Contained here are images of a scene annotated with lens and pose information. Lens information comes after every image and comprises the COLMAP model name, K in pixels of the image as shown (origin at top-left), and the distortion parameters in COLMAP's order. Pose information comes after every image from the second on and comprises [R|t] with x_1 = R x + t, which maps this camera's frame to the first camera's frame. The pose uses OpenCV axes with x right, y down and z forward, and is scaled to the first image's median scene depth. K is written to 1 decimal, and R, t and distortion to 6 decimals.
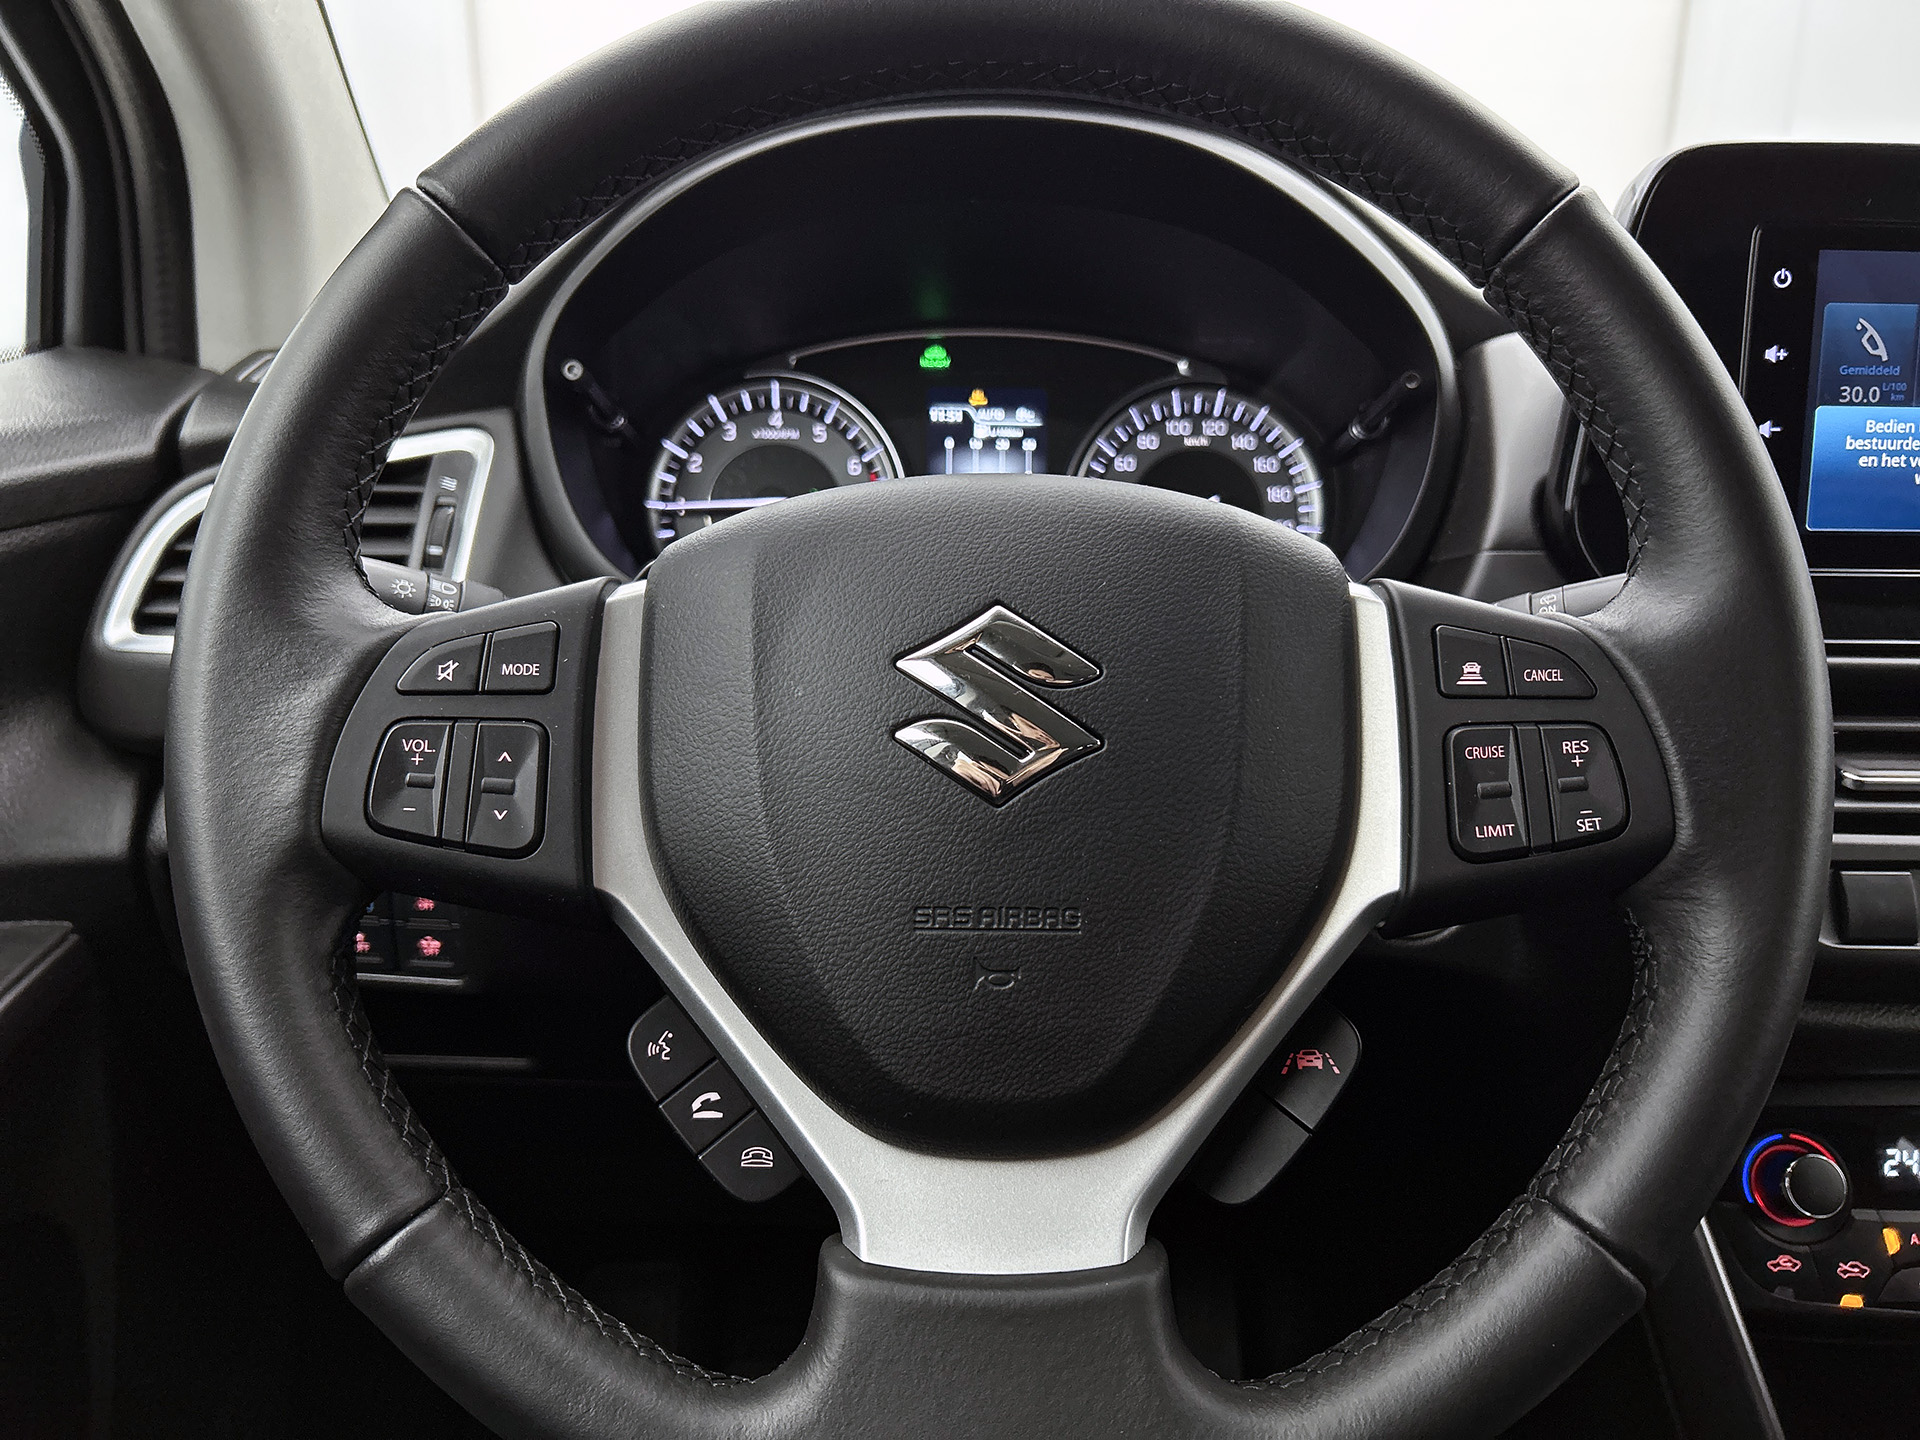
lens RADIAL K [[1499.0, 0, 959.6], [0, 1499.0, 730.4], [0, 0, 1]] dist [0.061638, -0.073538]
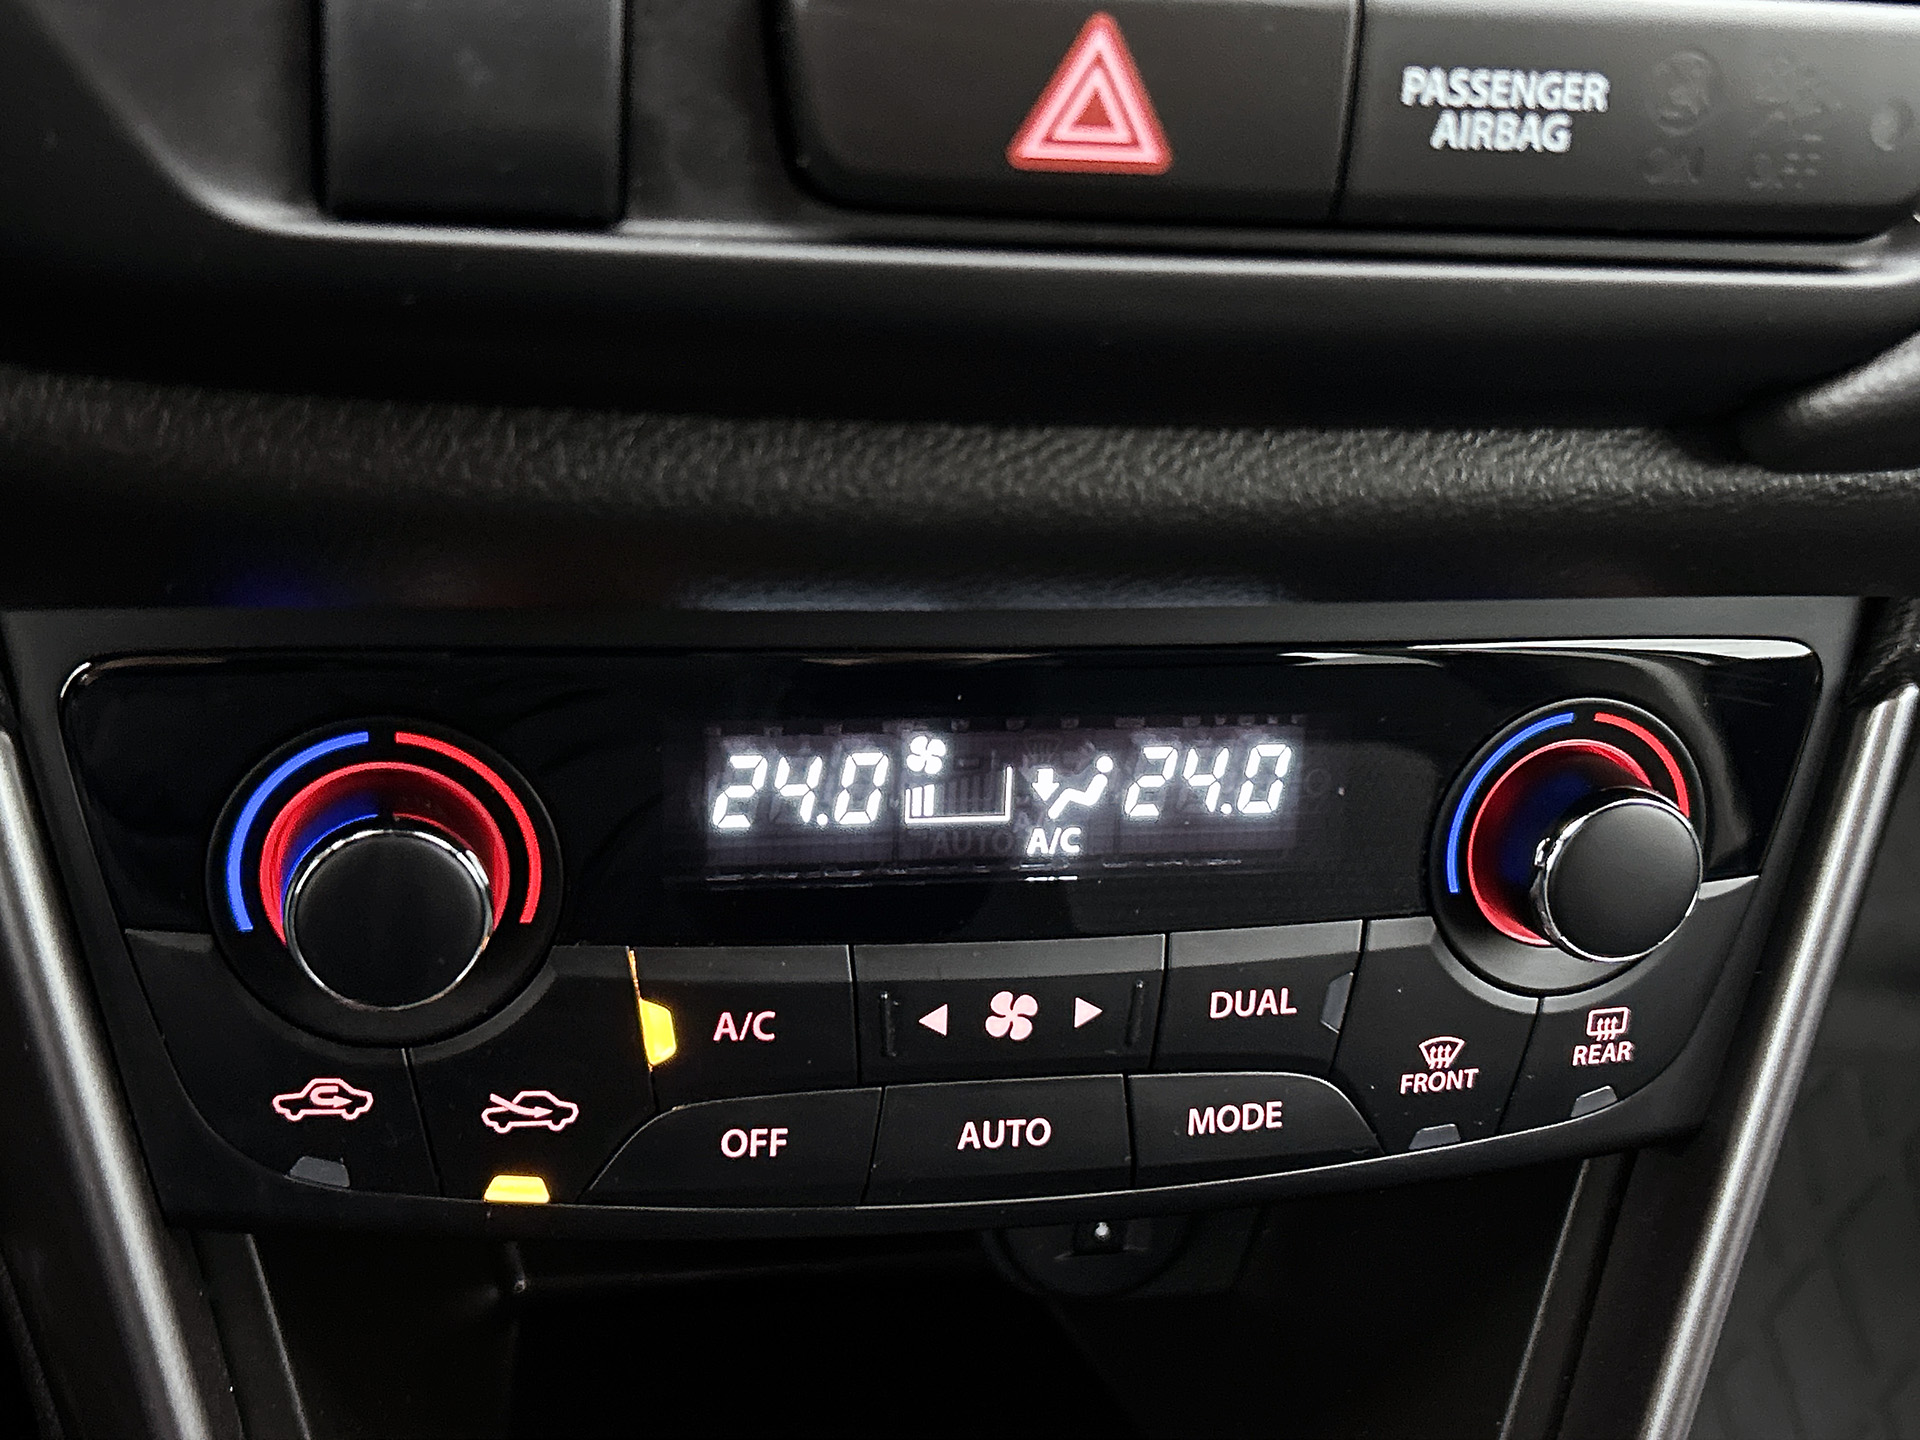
lens RADIAL K [[2541.8, 0, 977.3], [0, 2541.8, 726.8], [0, 0, 1]] dist [0.082830, 0.000000]
pose [[0.975882, -0.007675, 0.218163, 0.569111], [-0.101297, 0.869349, 0.483706, -0.001555], [-0.193372, -0.494139, 0.847605, 0.550873]]
